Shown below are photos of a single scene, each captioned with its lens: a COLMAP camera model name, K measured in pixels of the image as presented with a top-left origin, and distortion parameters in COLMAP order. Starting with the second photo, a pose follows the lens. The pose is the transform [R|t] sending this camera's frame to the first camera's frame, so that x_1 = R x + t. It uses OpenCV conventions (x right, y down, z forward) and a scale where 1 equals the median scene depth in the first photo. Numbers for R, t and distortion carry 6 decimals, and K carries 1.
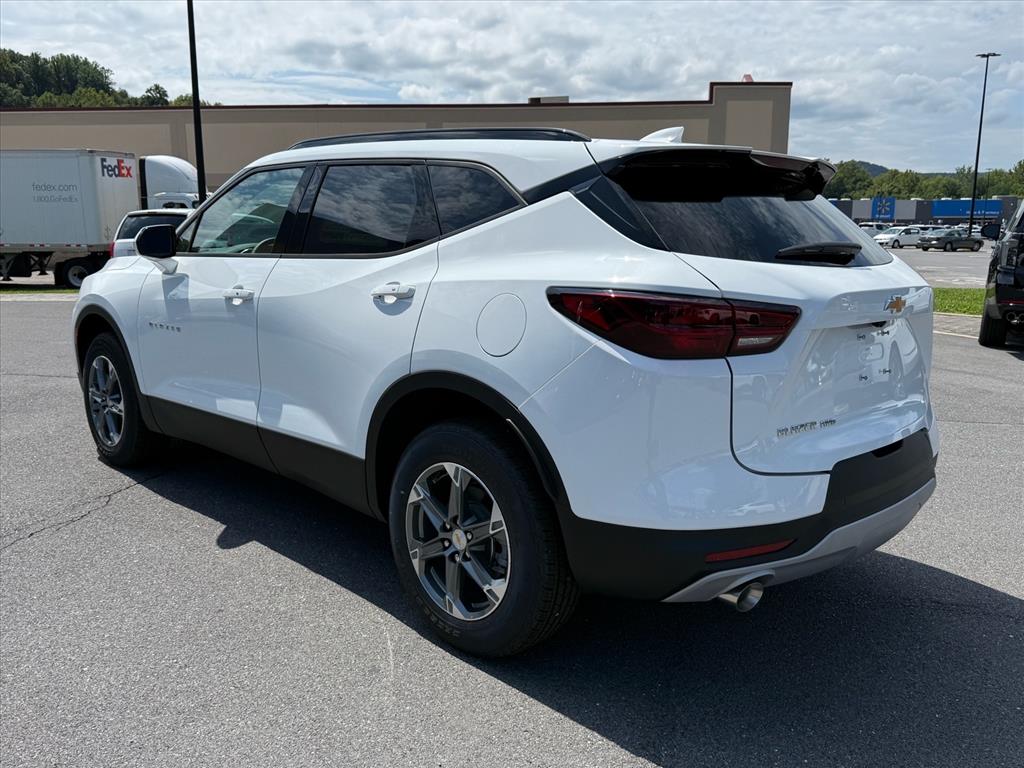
lens RADIAL K [[859.9, 0, 512.0], [0, 859.9, 384.0], [0, 0, 1]] dist [0.027618, -0.005139]
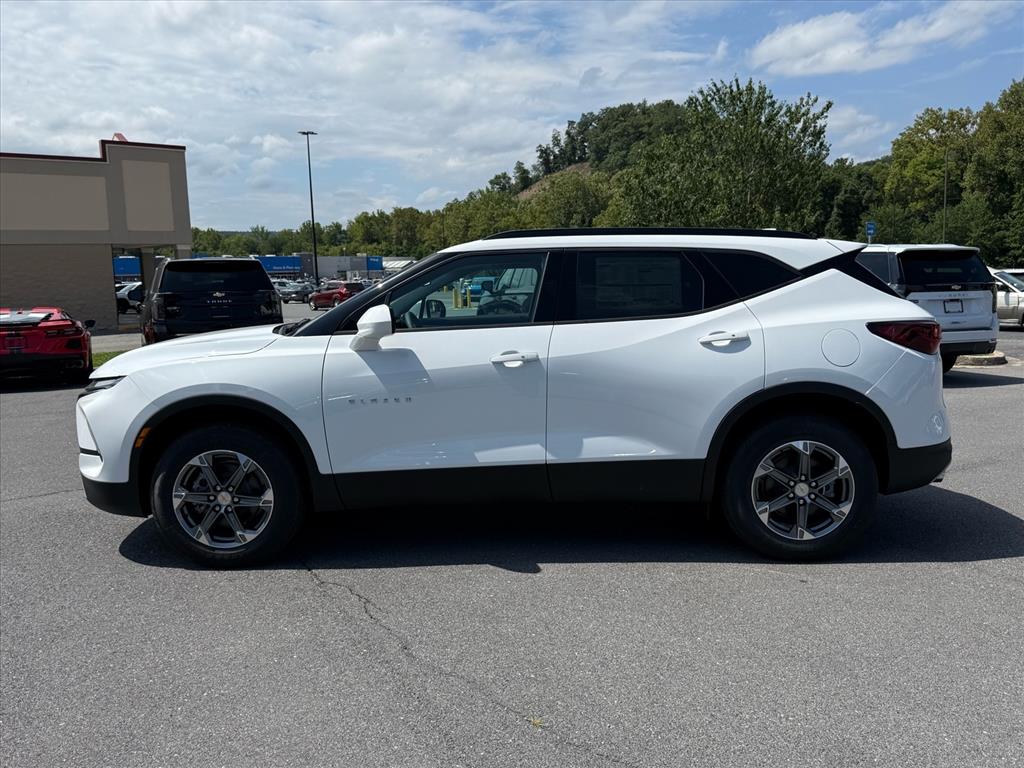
lens RADIAL K [[859.9, 0, 512.0], [0, 859.9, 384.0], [0, 0, 1]] dist [0.027618, -0.005139]
pose [[0.740074, -0.112799, 0.662998, -1.166604], [0.155326, 0.987849, -0.005316, -0.065505], [-0.654342, 0.106915, 0.748602, 0.120625]]
